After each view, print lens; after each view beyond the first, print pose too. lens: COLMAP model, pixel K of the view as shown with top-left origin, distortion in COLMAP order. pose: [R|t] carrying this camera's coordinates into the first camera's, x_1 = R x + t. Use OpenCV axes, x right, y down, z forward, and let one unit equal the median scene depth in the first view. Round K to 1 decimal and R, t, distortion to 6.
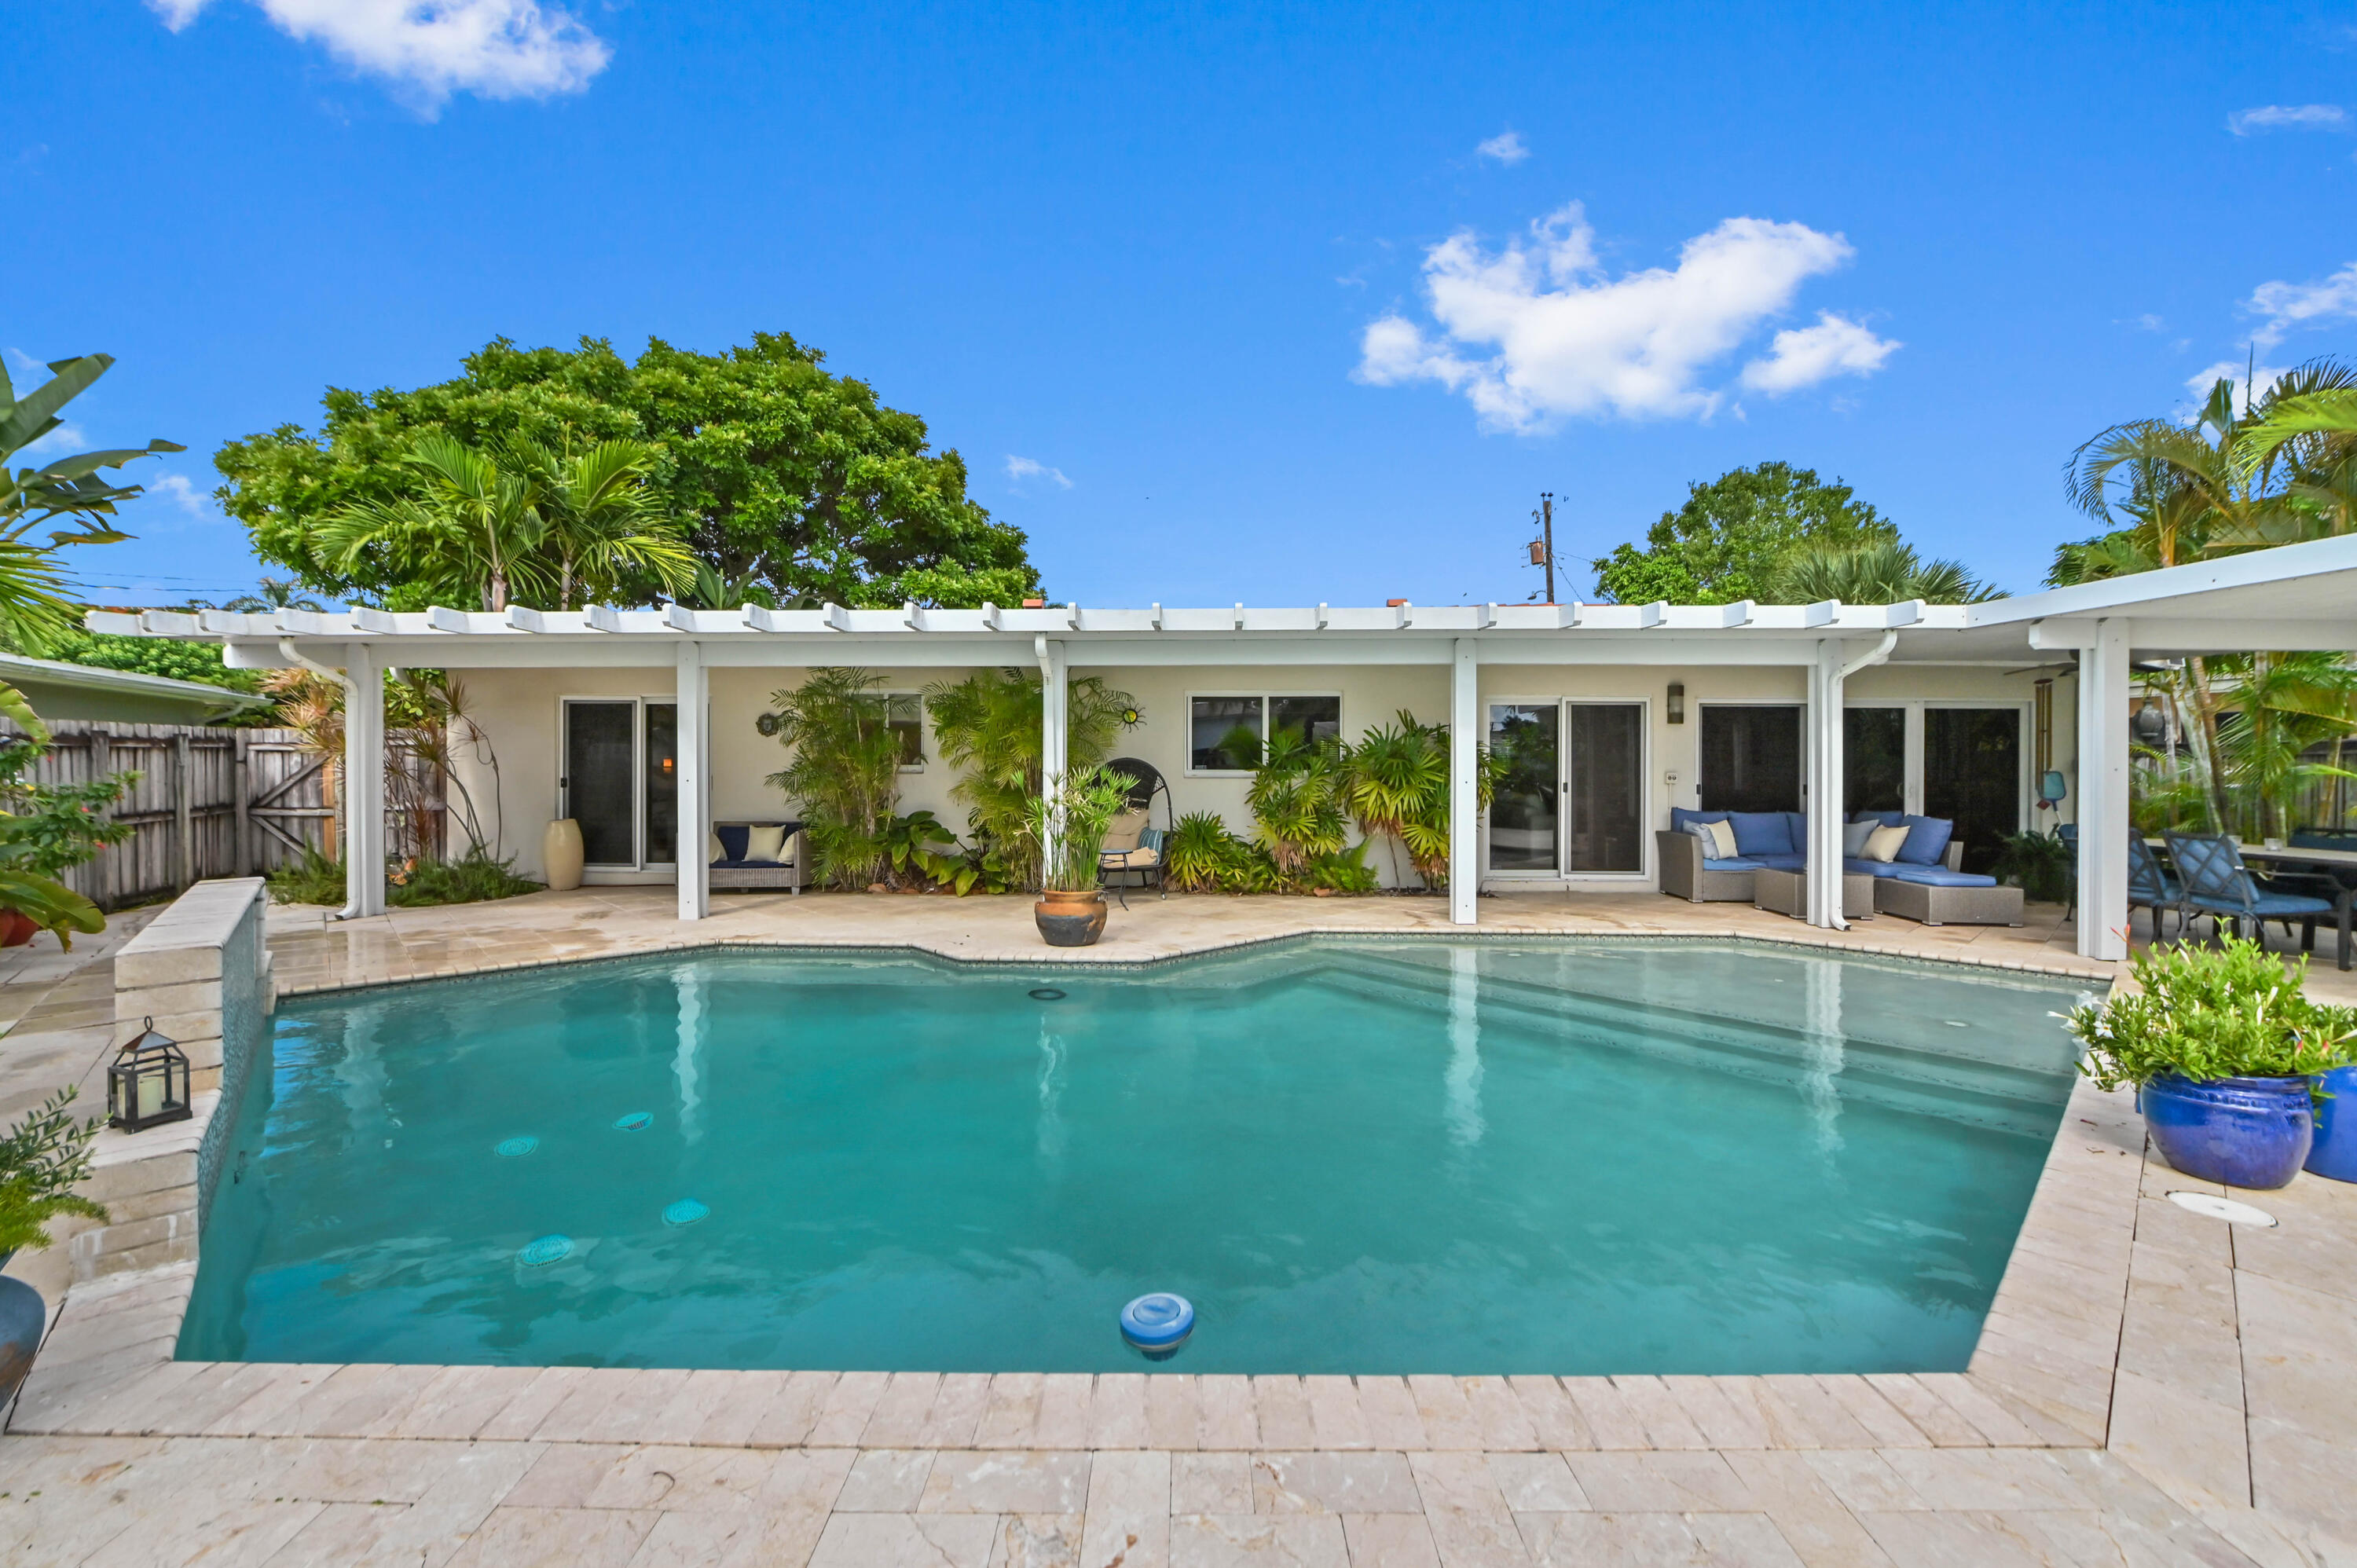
lens RADIAL K [[928.7, 0, 1173.7], [0, 928.7, 771.7], [0, 0, 1]] dist [-0.015493, -0.000044]
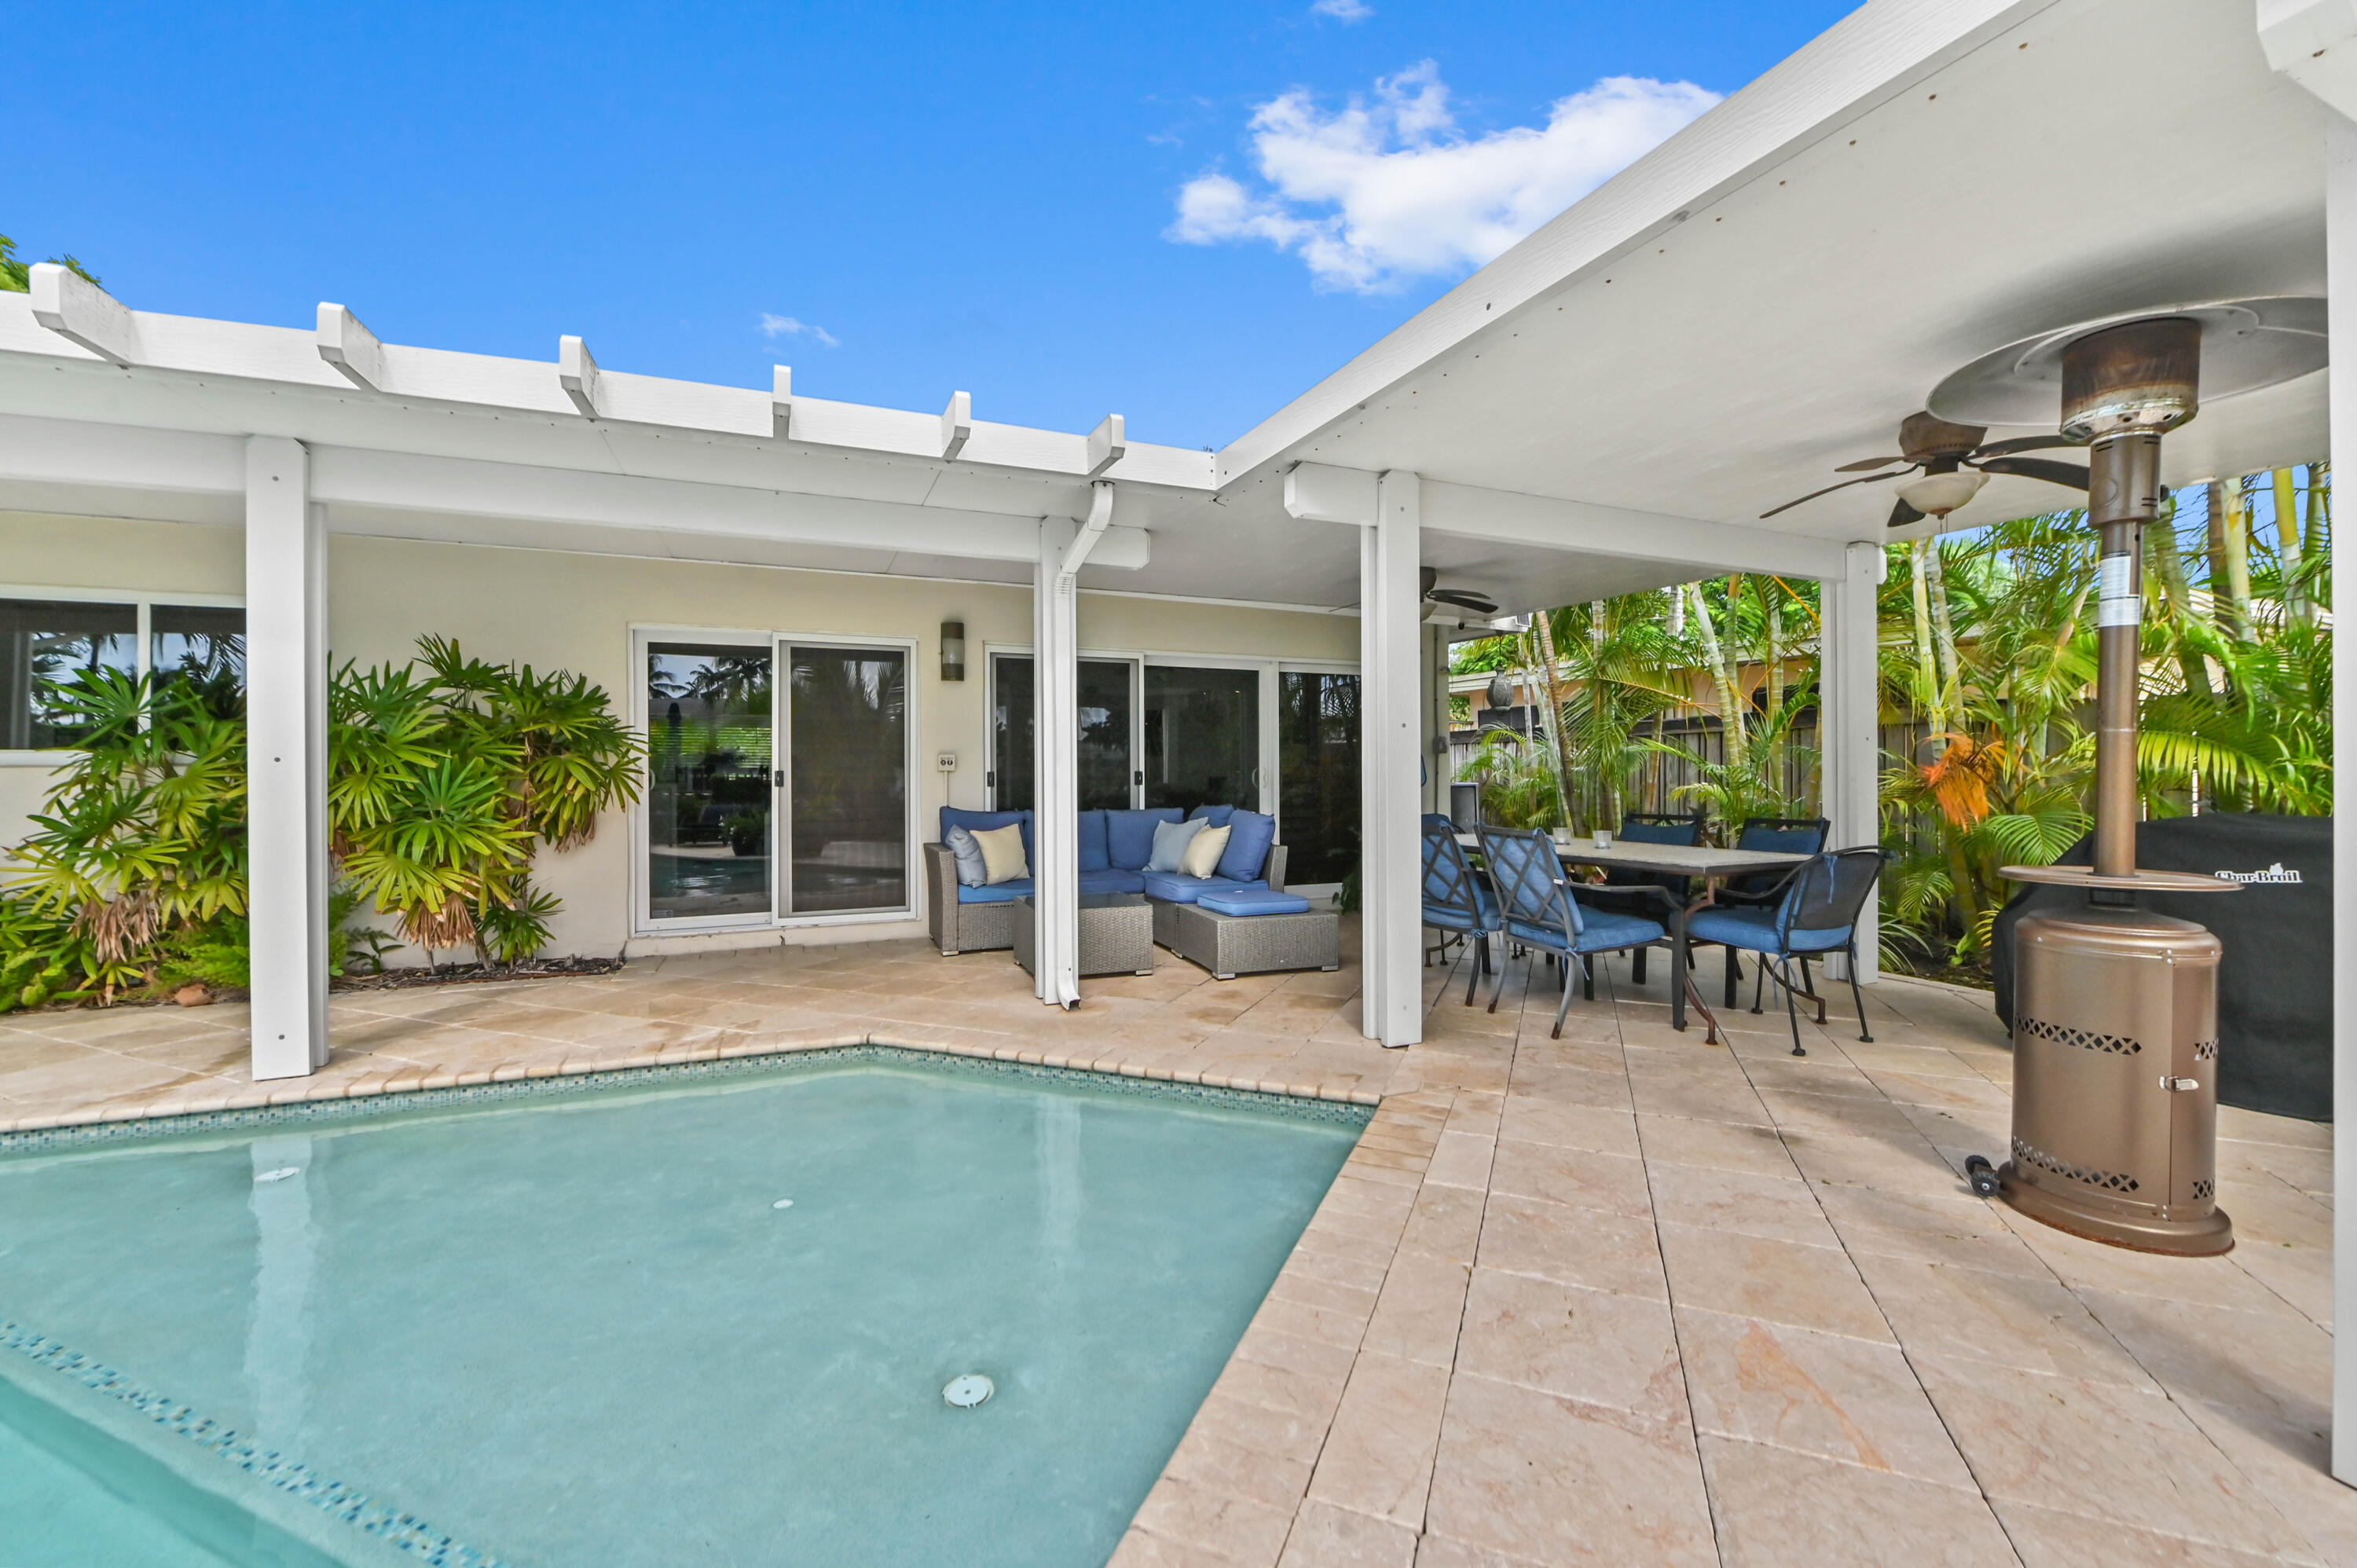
lens RADIAL K [[962.4, 0, 1178.0], [0, 962.4, 775.7], [0, 0, 1]] dist [-0.015194, 0.000006]
pose [[0.900680, -0.009111, 0.434387, 0.443924], [0.010304, 0.999947, -0.000392, 0.020823], [-0.434360, 0.004829, 0.900726, 0.353797]]
